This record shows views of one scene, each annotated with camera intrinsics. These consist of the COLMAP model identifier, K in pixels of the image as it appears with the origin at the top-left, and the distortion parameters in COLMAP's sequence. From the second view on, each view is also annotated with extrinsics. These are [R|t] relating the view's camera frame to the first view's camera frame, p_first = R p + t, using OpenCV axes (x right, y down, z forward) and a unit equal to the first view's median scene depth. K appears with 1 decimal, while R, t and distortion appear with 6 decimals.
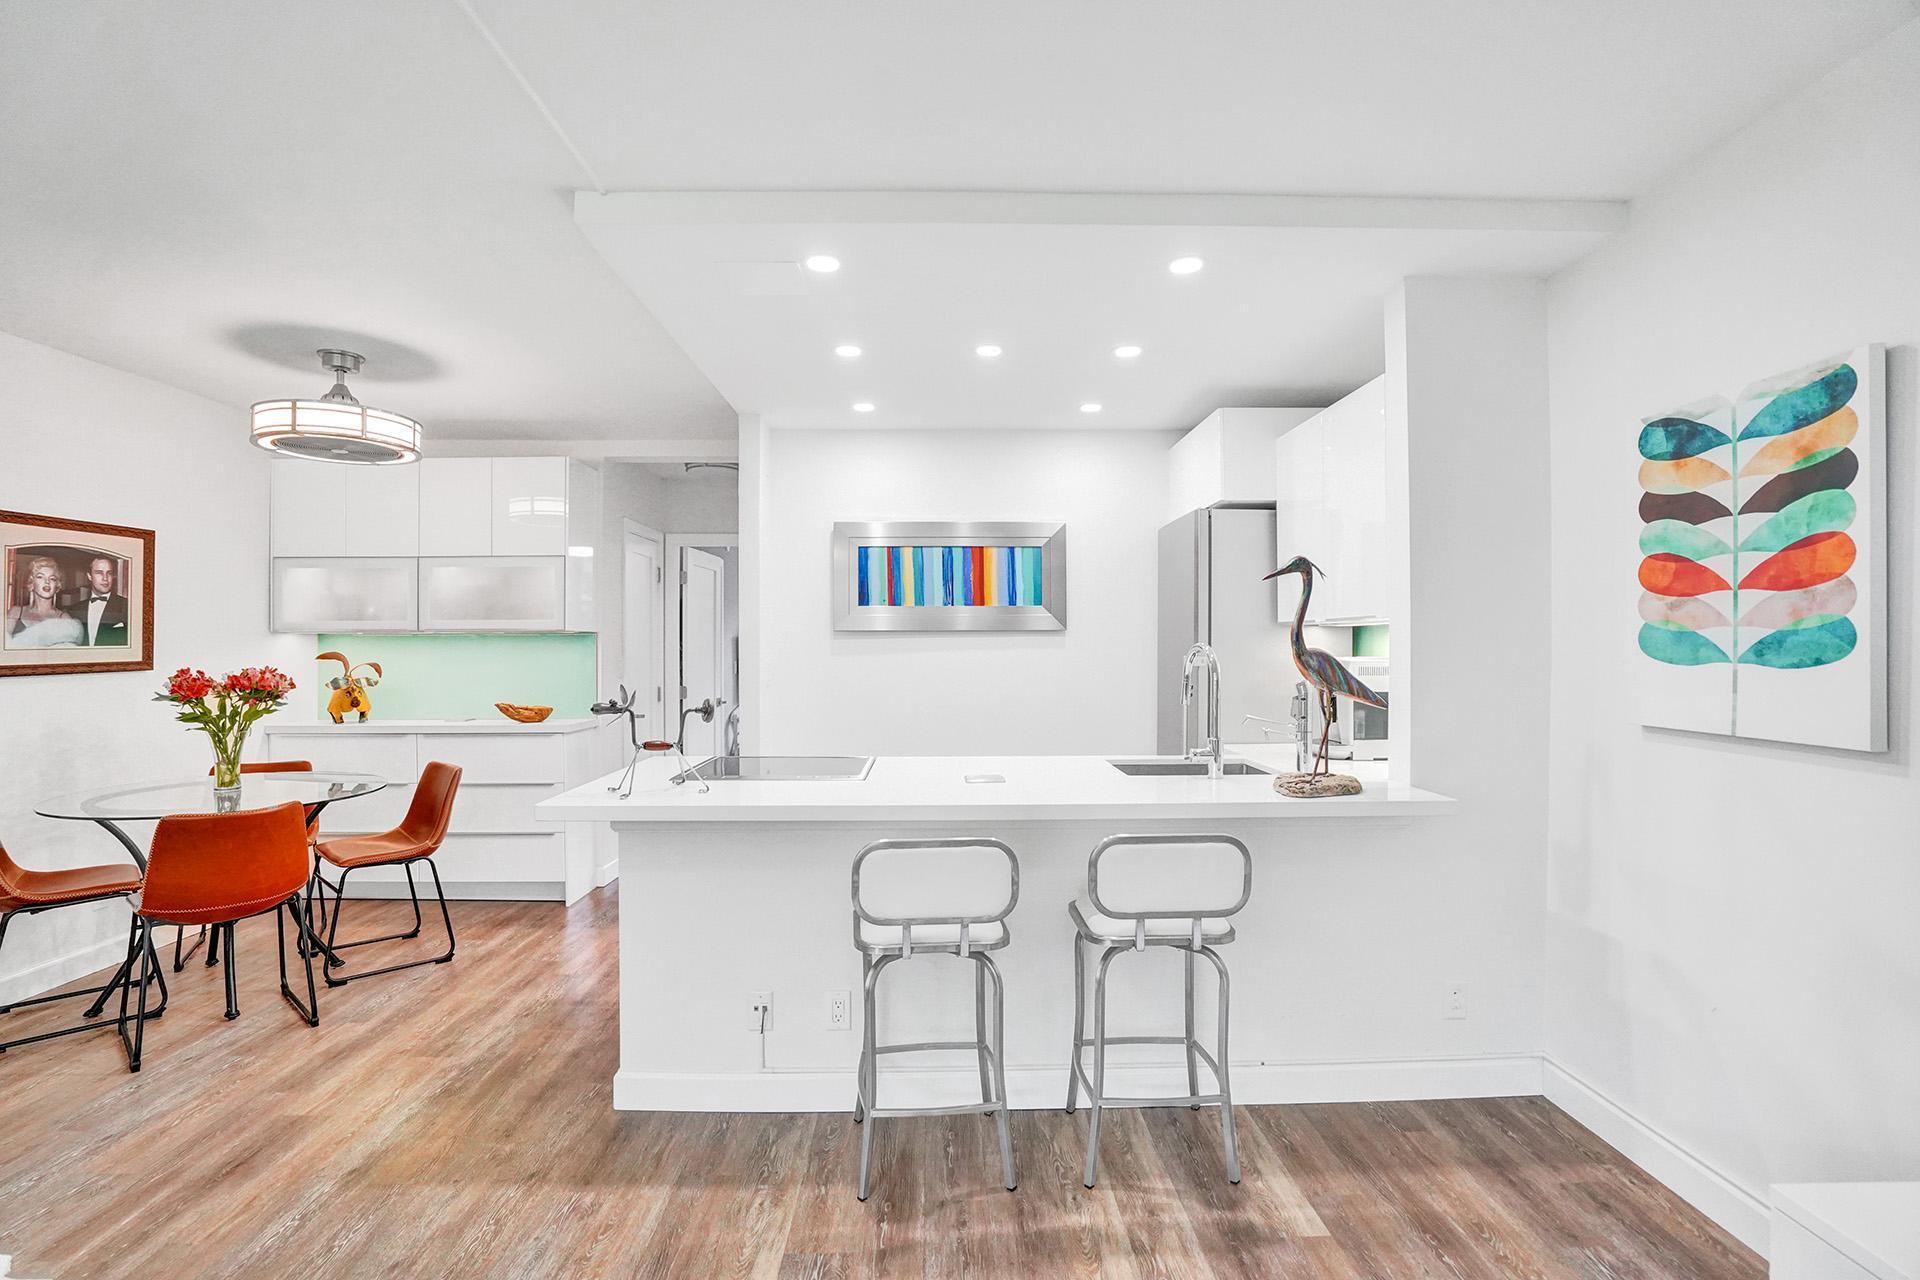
lens RADIAL K [[903.1, 0, 953.0], [0, 903.1, 643.1], [0, 0, 1]] dist [-0.051397, 0.019100]
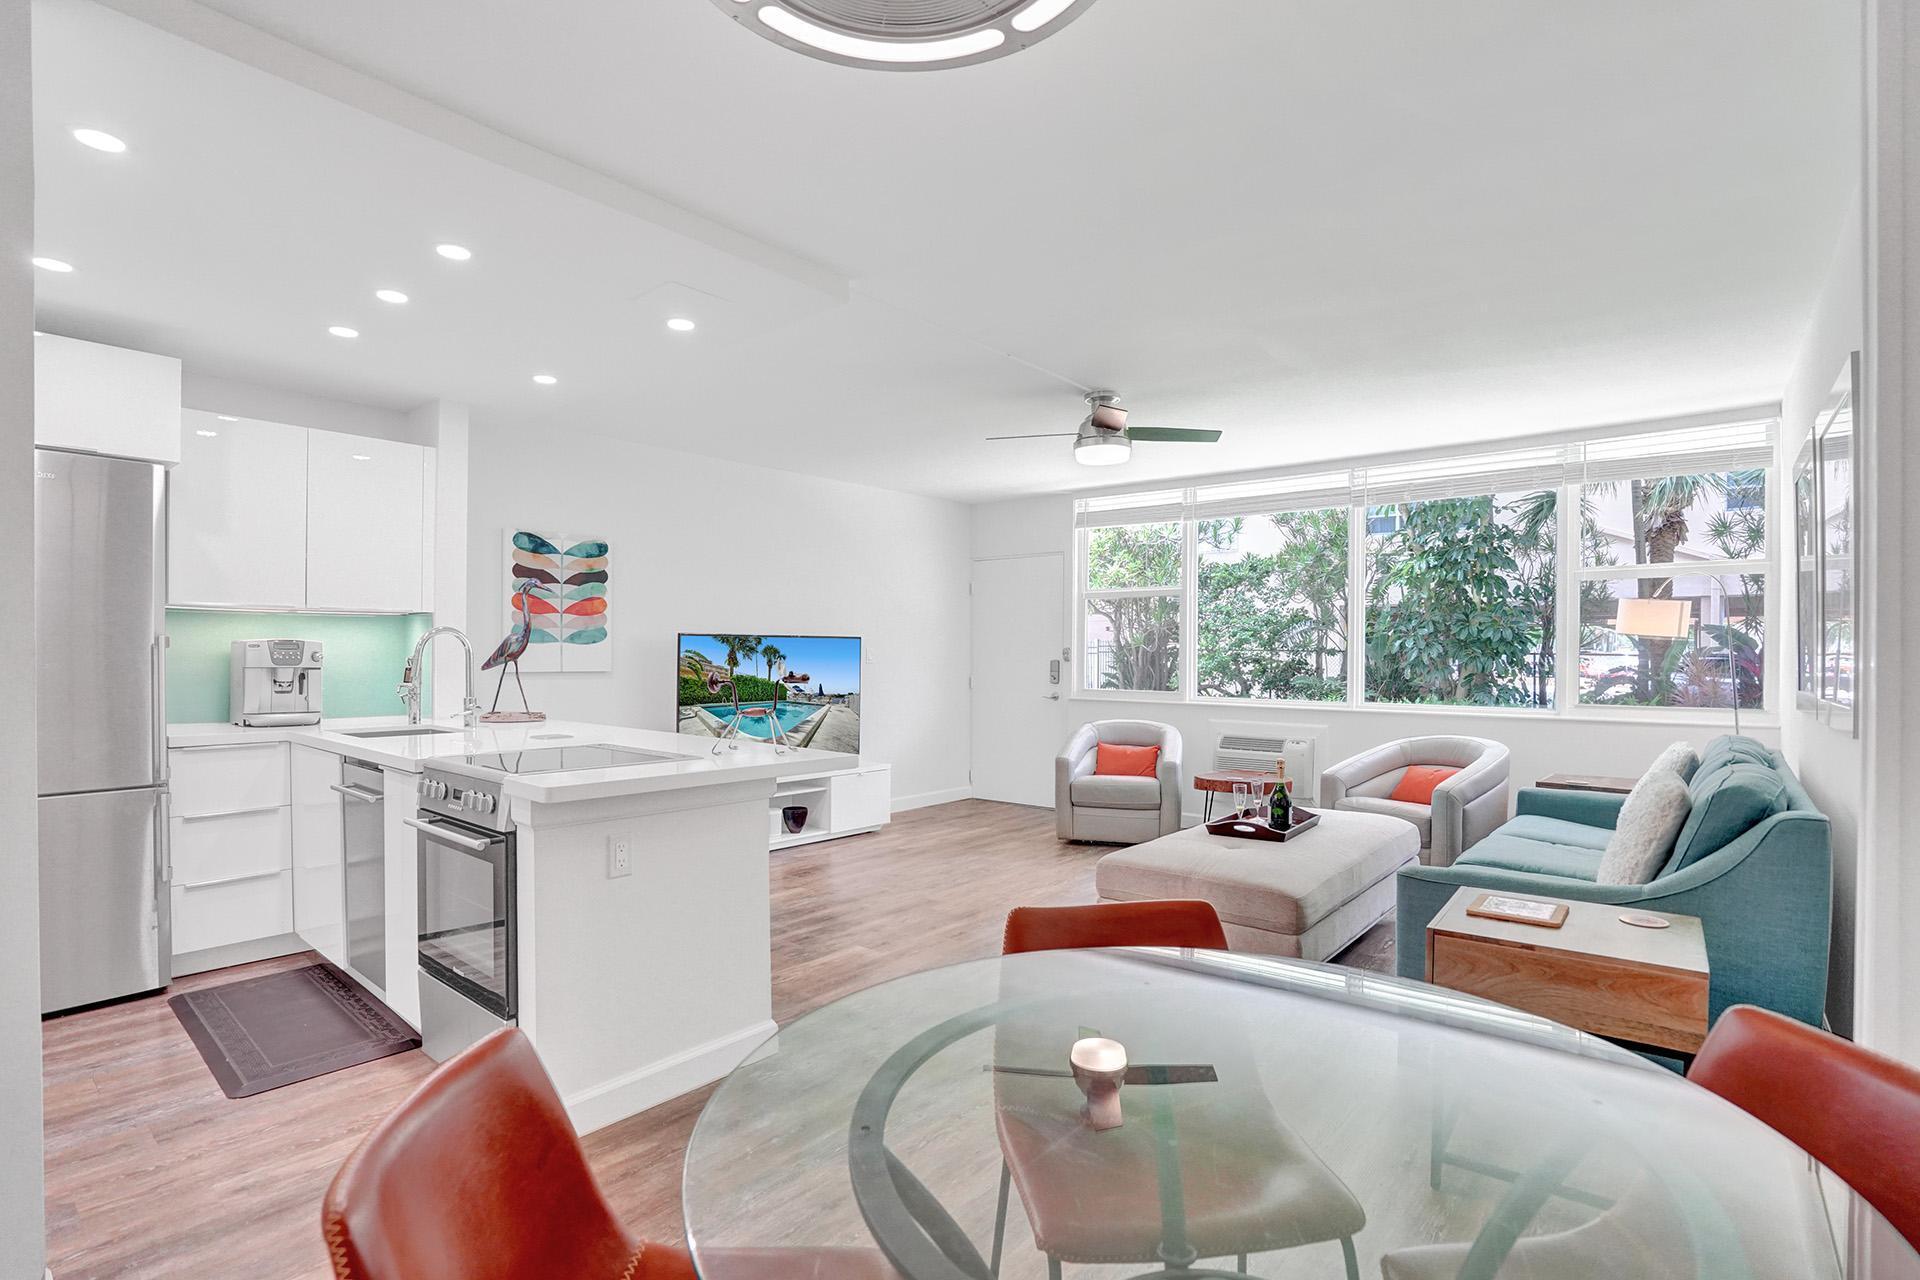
lens RADIAL K [[932.0, 0, 979.2], [0, 932.0, 654.4], [0, 0, 1]] dist [-0.050832, 0.021013]
pose [[-0.769223, -0.003743, 0.638969, -0.933341], [-0.003391, 0.999993, 0.001775, 0.025561], [-0.638971, -0.000801, -0.769230, 1.239654]]
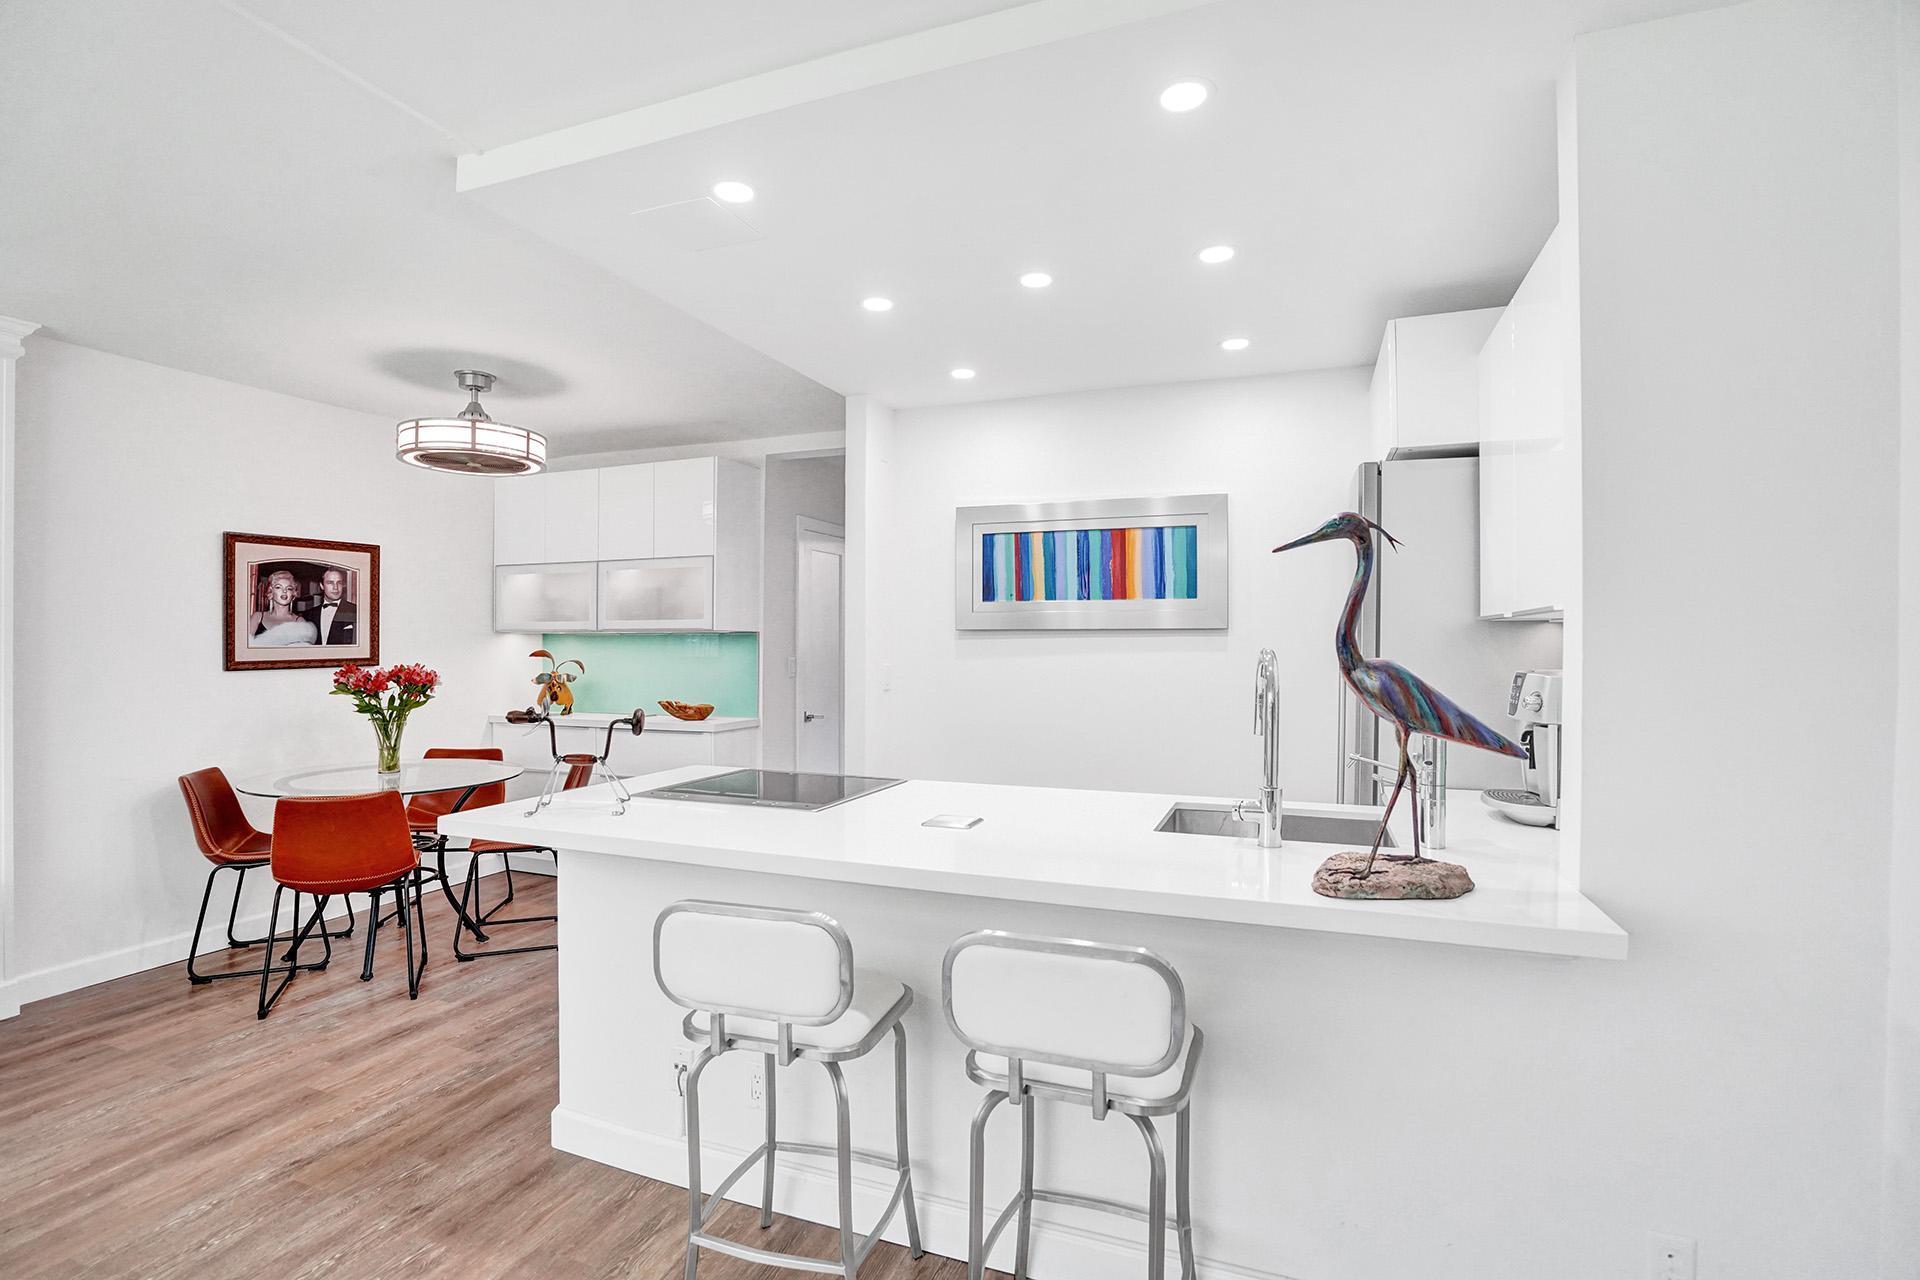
lens RADIAL K [[903.1, 0, 953.0], [0, 903.1, 643.1], [0, 0, 1]] dist [-0.051397, 0.019100]
pose [[0.925174, 0.002832, -0.379532, 0.258333], [-0.001610, 0.999992, 0.003538, -0.004787], [0.379539, -0.002662, 0.925172, 0.218708]]
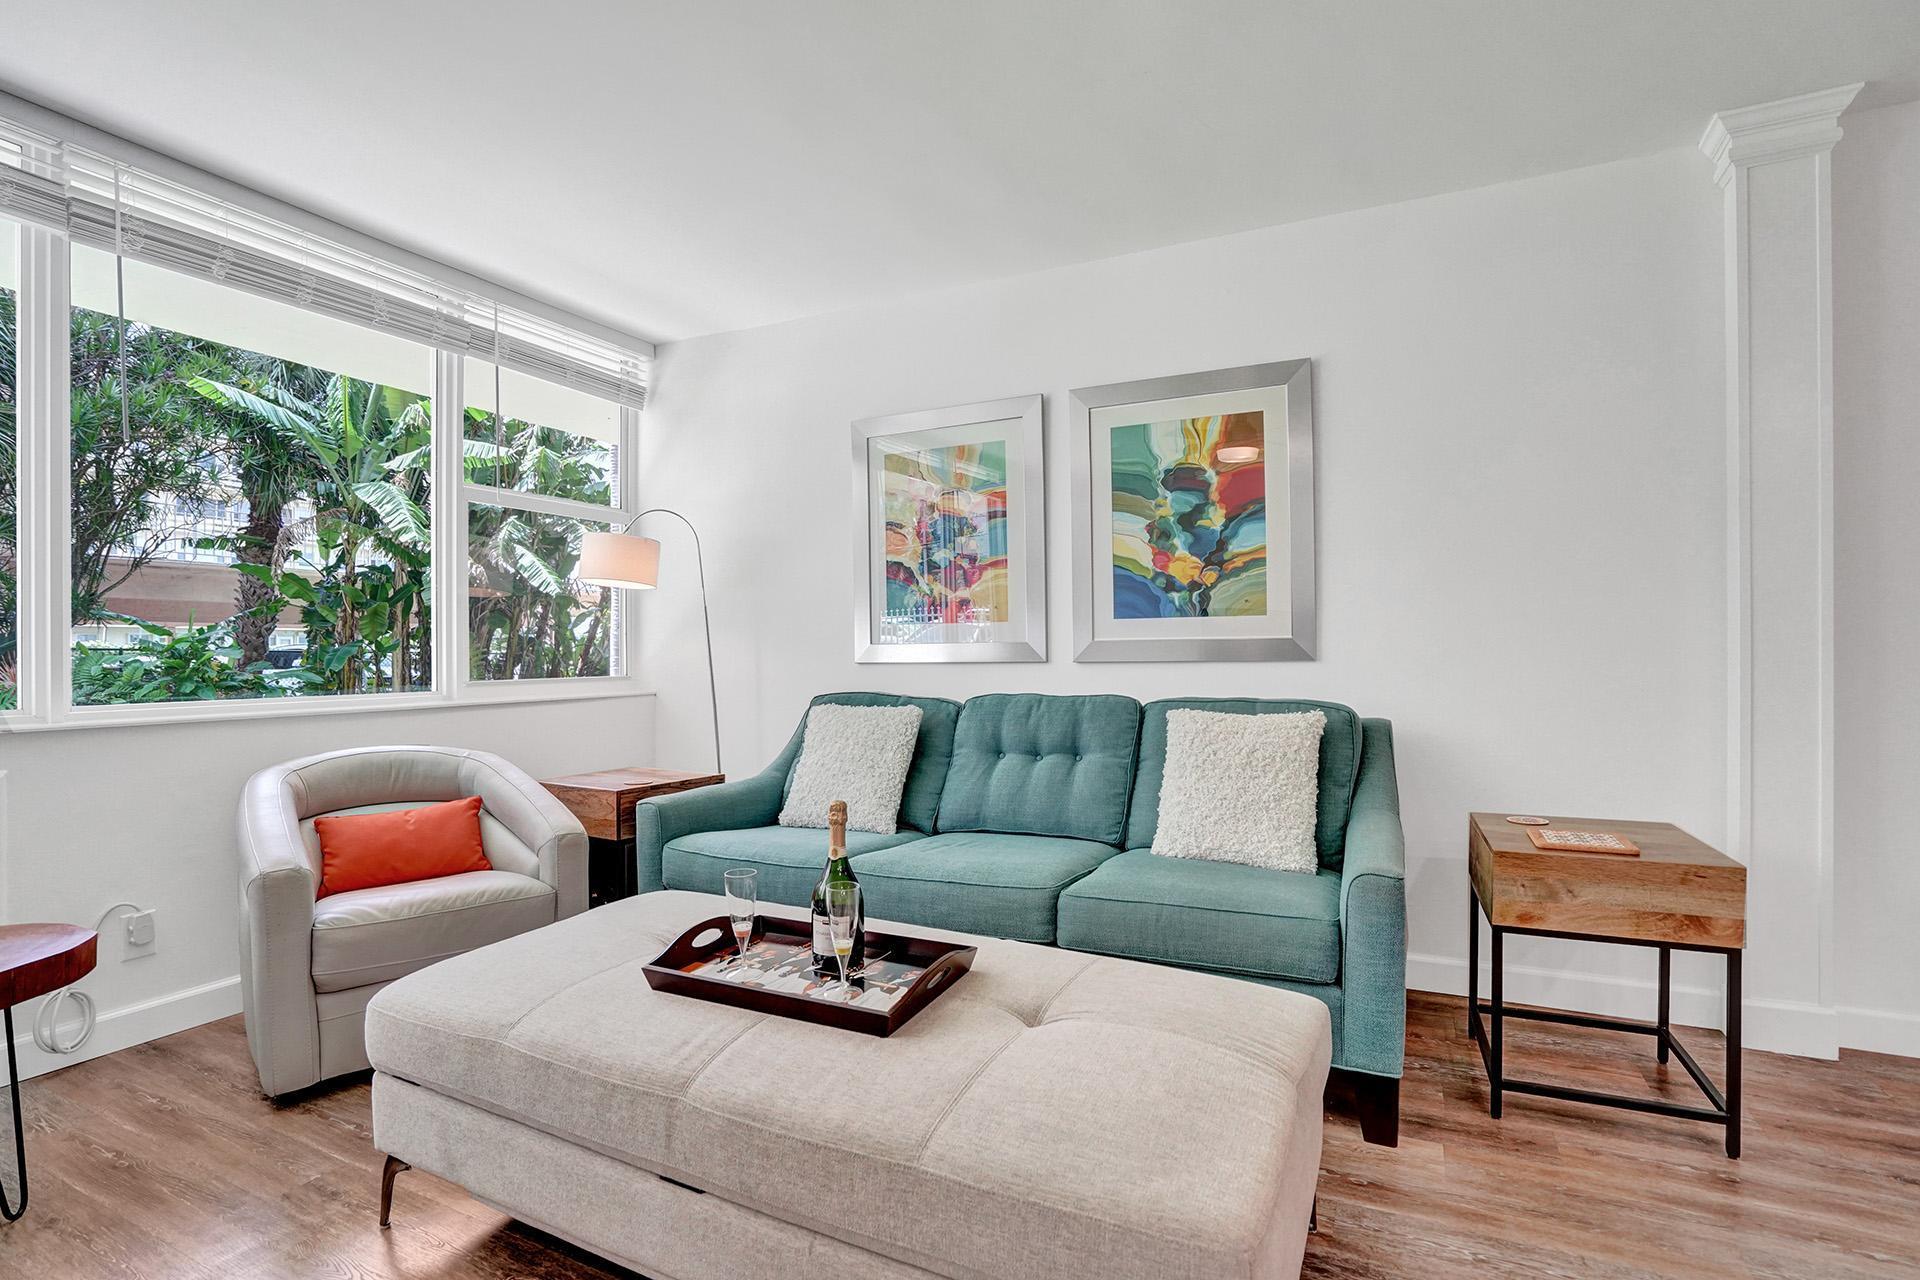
lens RADIAL K [[902.2, 0, 952.9], [0, 902.2, 655.7], [0, 0, 1]] dist [-0.052914, 0.019211]
pose [[-0.462794, 0.007188, -0.886437, -0.105374], [0.008768, 0.999955, 0.003531, 0.076697], [0.886423, -0.006138, -0.462836, 0.405182]]
